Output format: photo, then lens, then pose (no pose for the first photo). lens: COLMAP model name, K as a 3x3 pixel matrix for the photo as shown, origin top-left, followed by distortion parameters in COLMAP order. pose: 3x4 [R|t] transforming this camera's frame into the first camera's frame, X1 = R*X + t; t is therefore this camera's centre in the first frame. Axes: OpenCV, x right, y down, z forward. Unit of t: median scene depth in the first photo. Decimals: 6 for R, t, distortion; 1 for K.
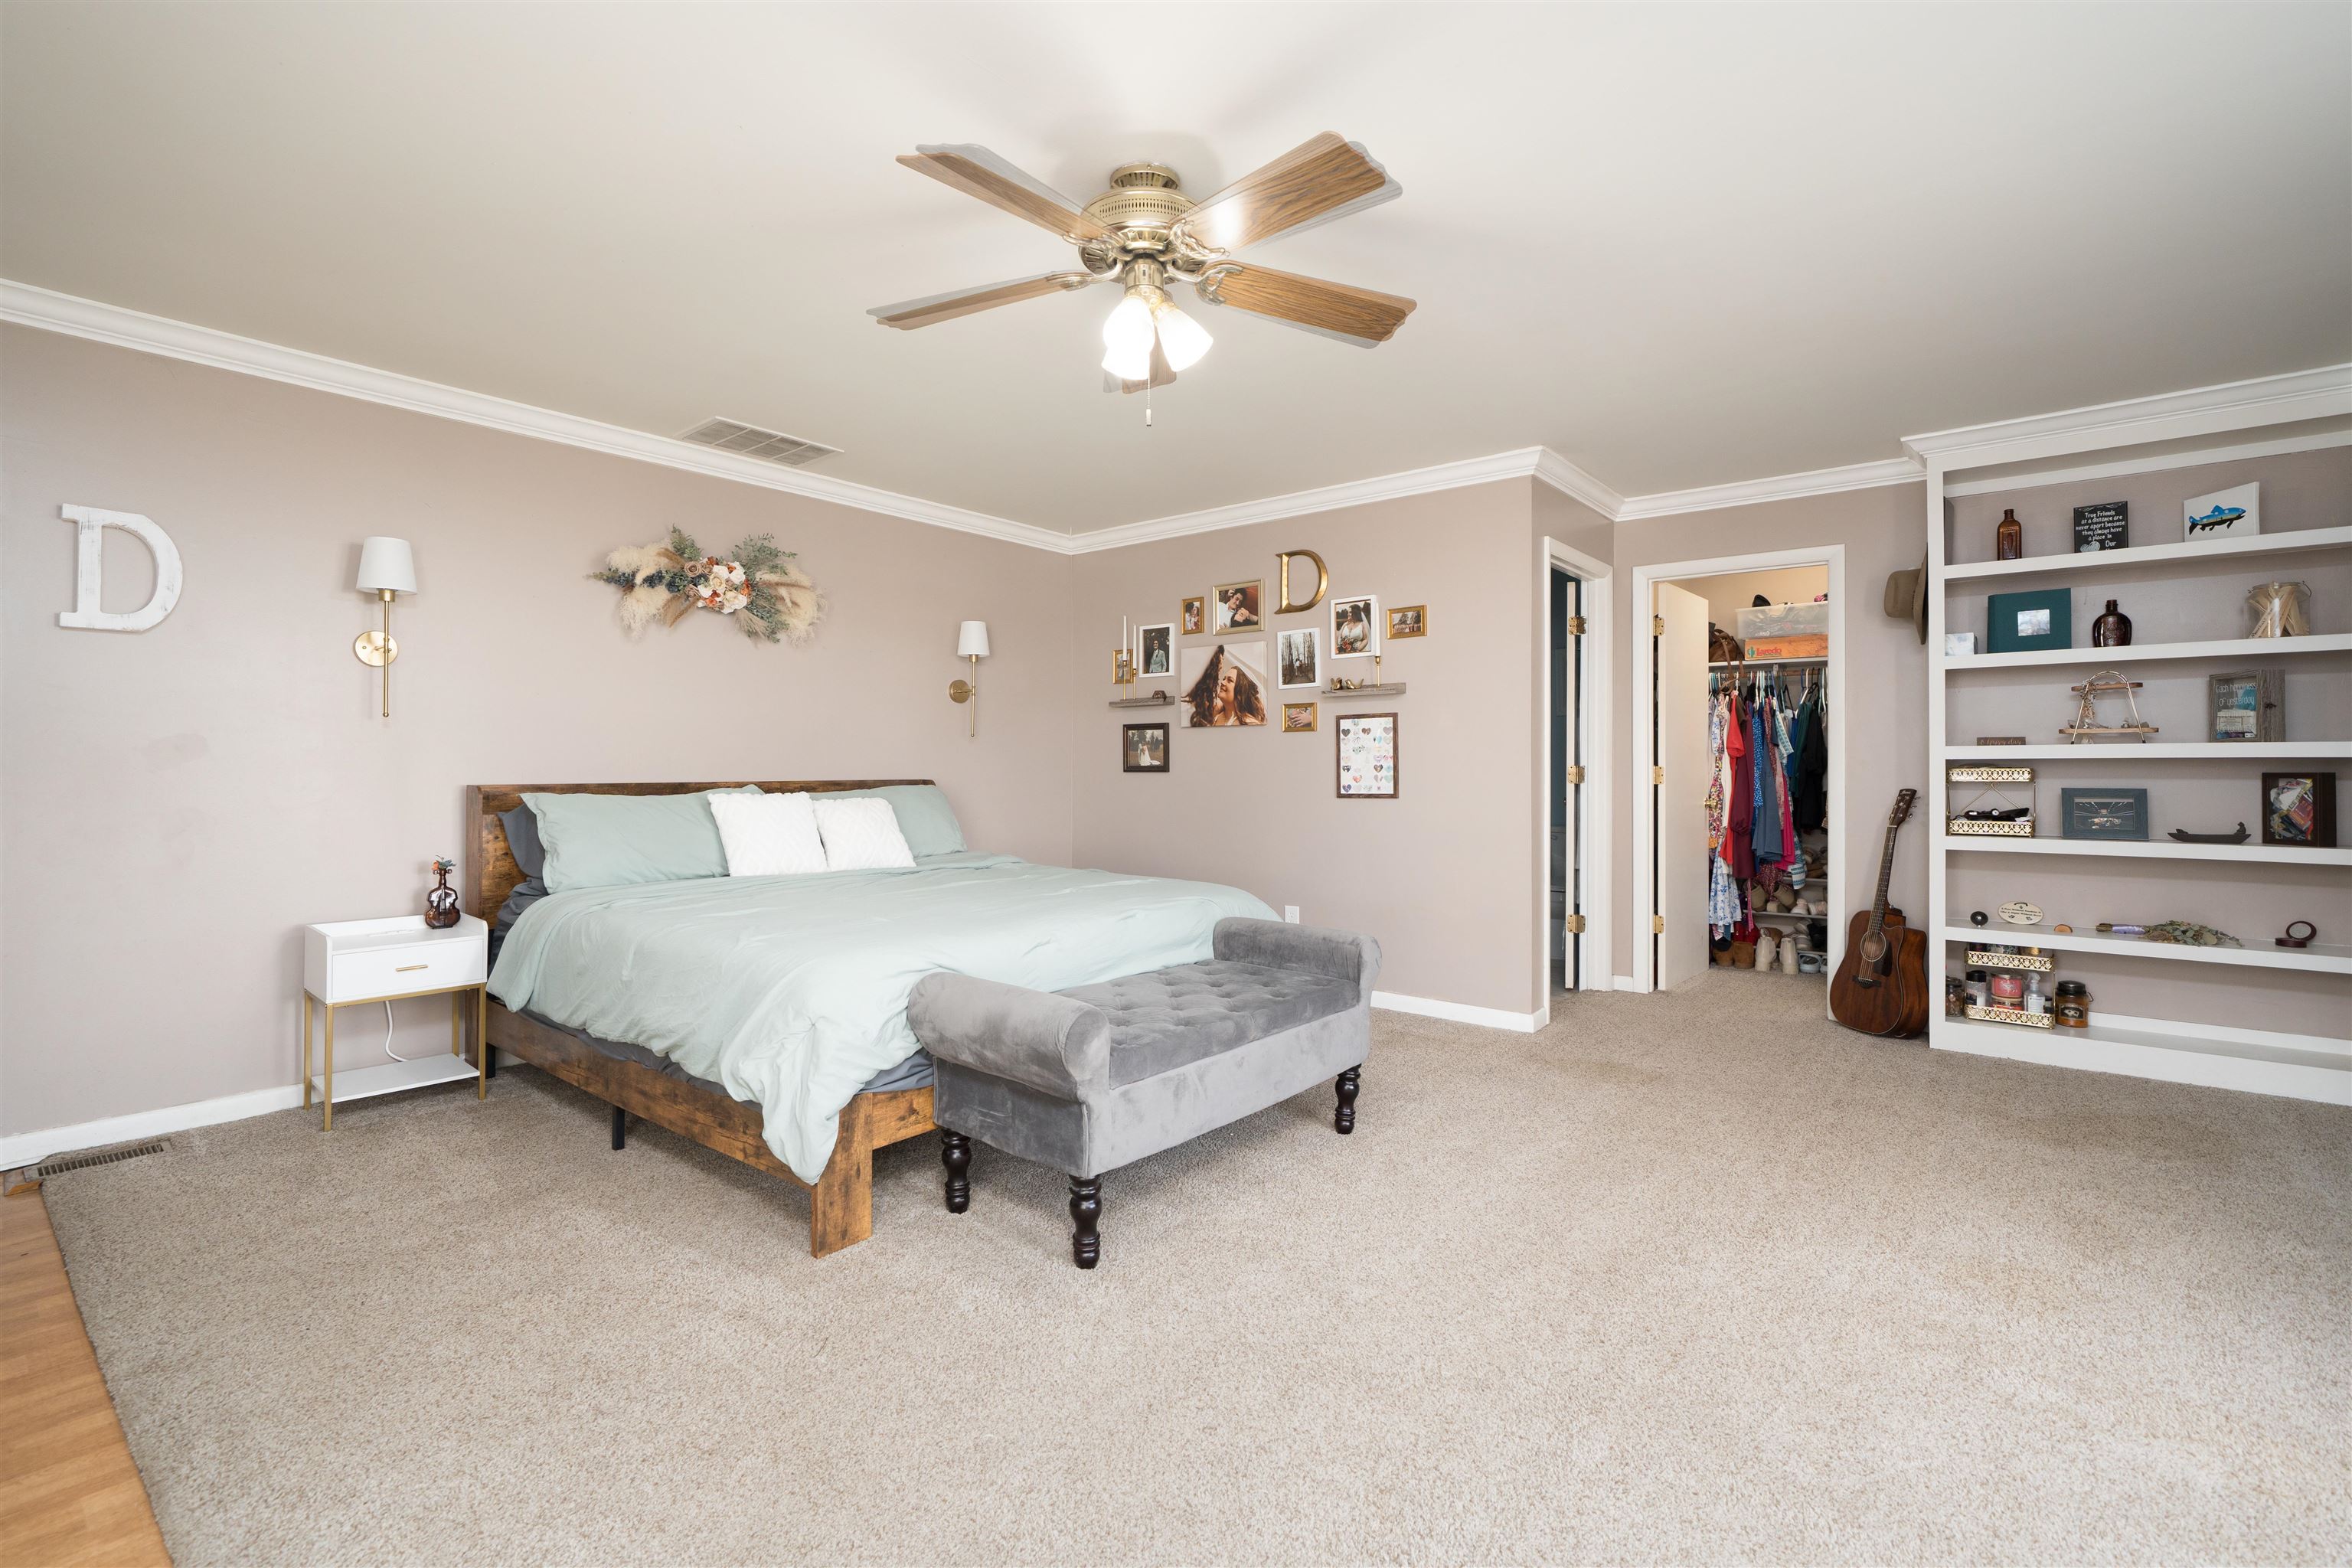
lens RADIAL K [[1056.4, 0, 1160.1], [0, 1056.4, 769.5], [0, 0, 1]] dist [0.000729, -0.000507]
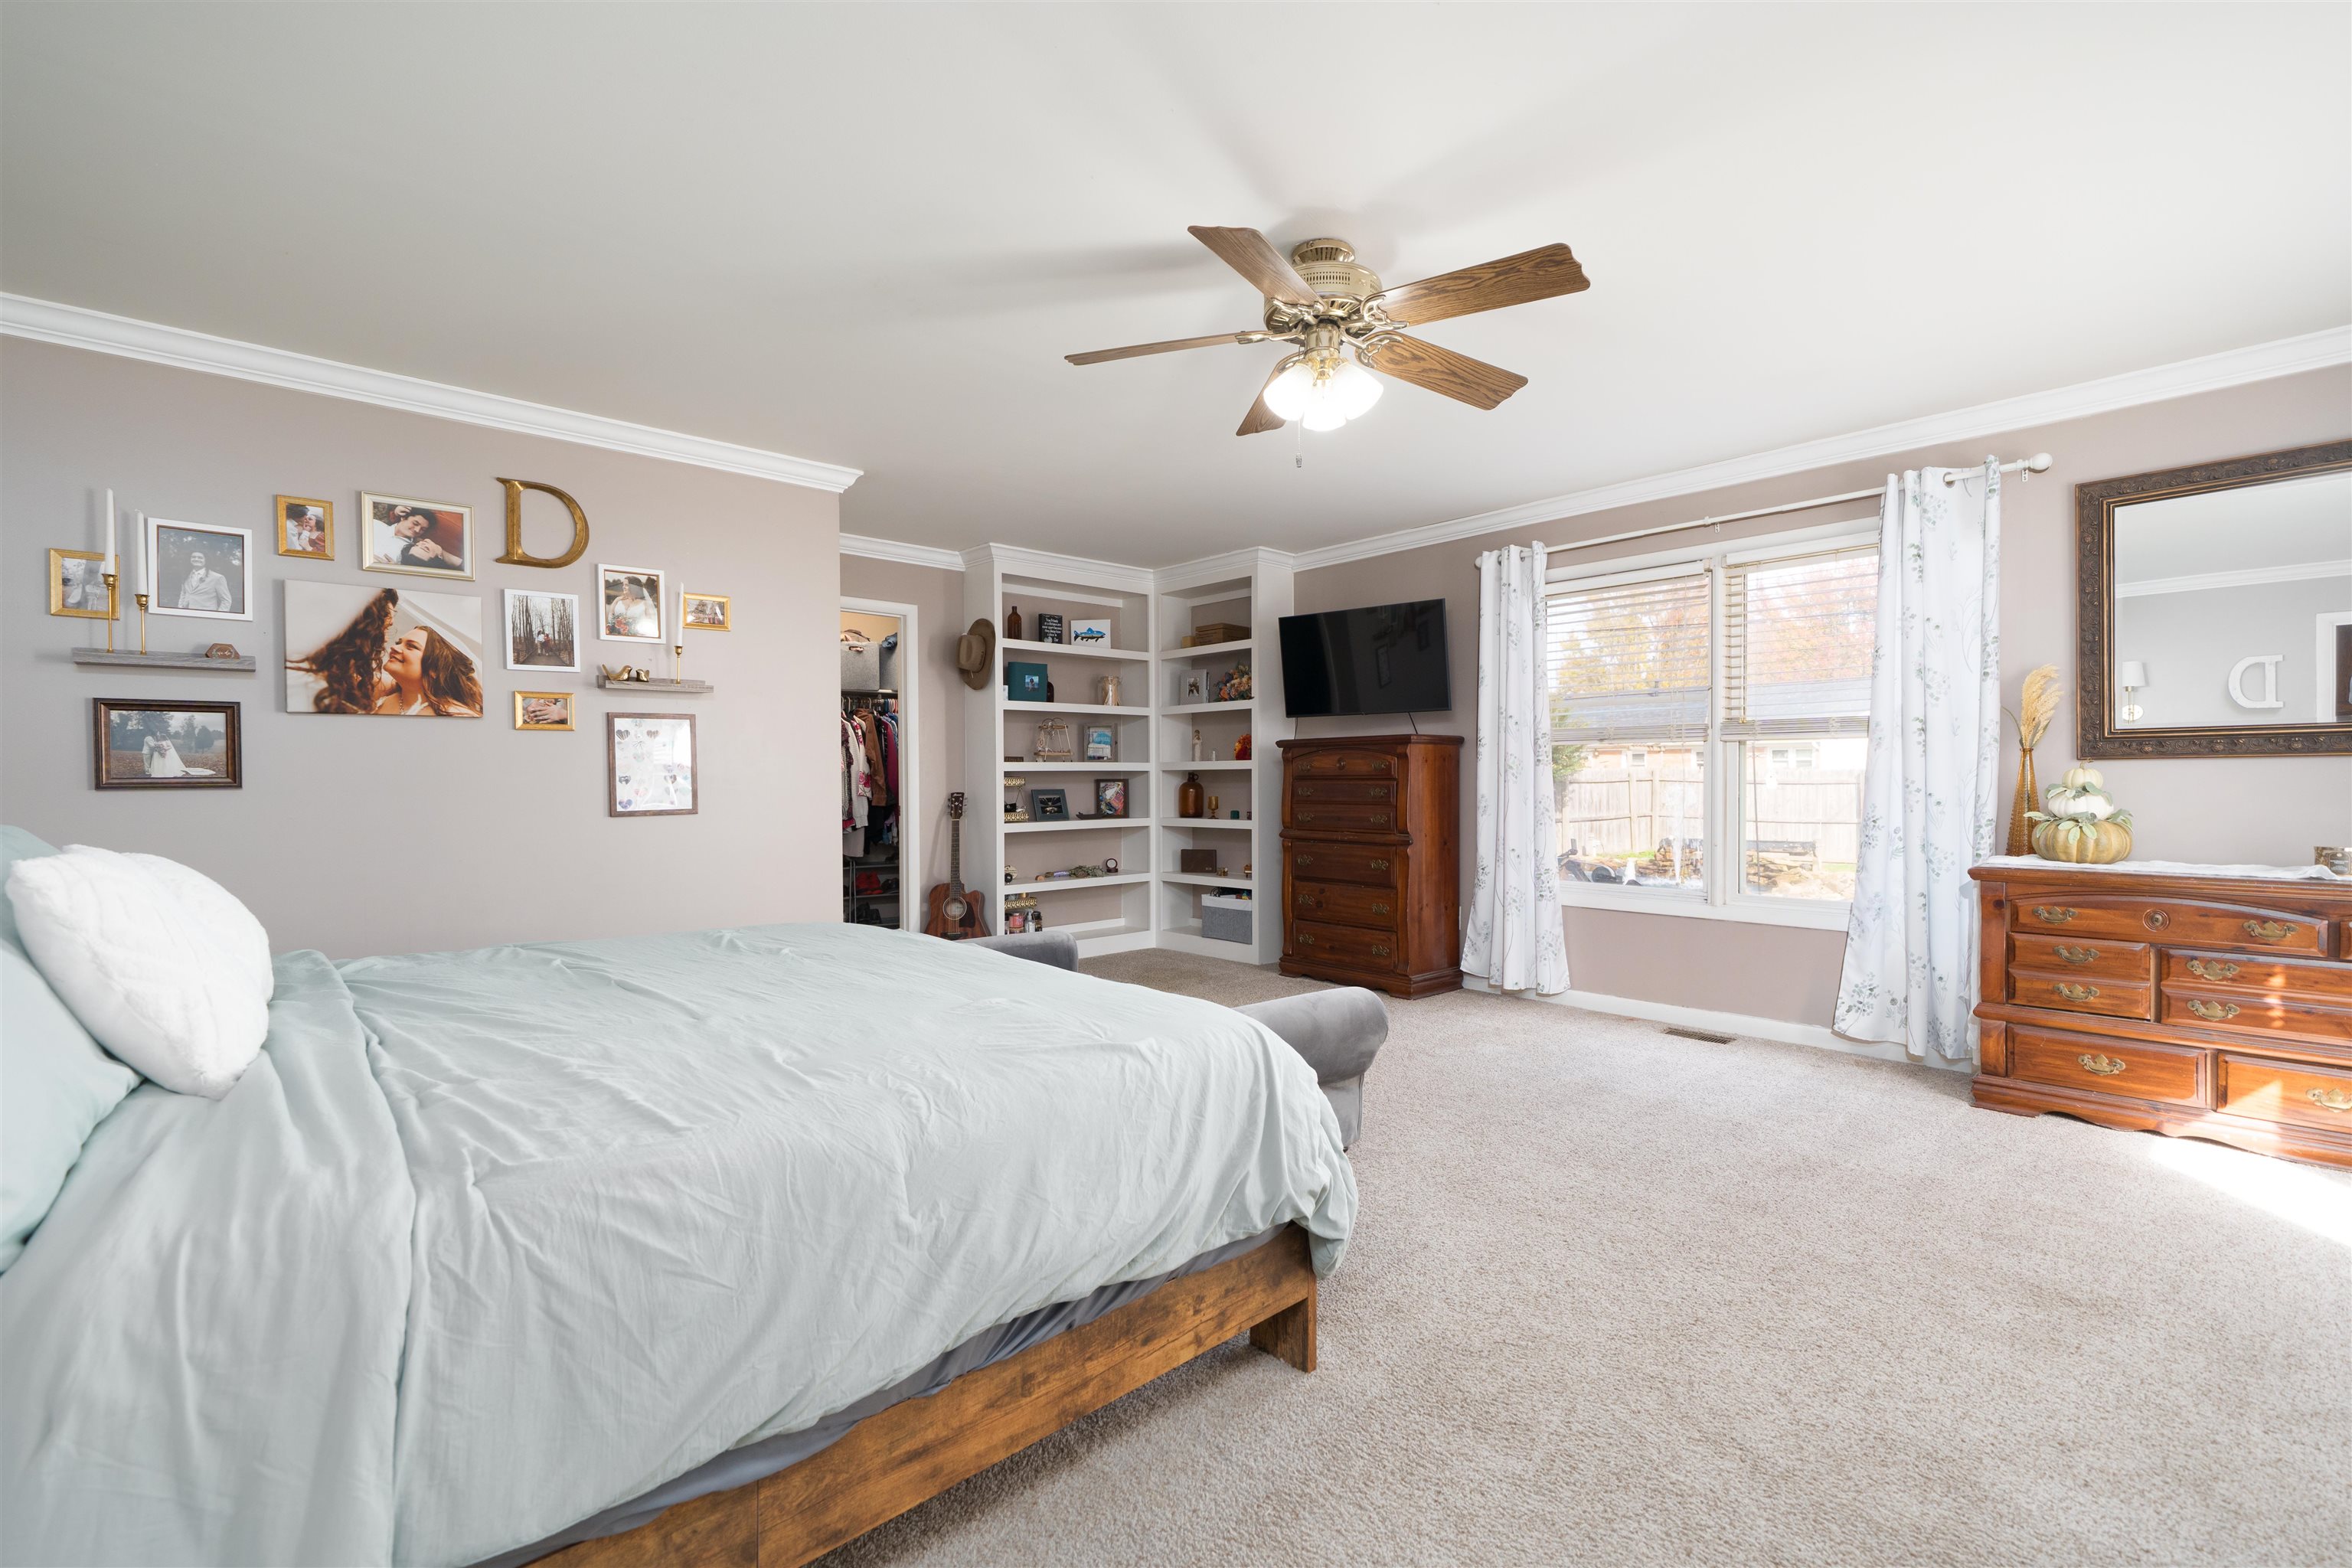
lens RADIAL K [[1056.4, 0, 1179.6], [0, 1056.4, 785.5], [0, 0, 1]] dist [0.000729, -0.000507]
pose [[0.129025, -0.009448, 0.991596, -0.544103], [0.007119, 0.999938, 0.008601, -0.000535], [-0.991616, 0.005950, 0.129084, 0.464731]]
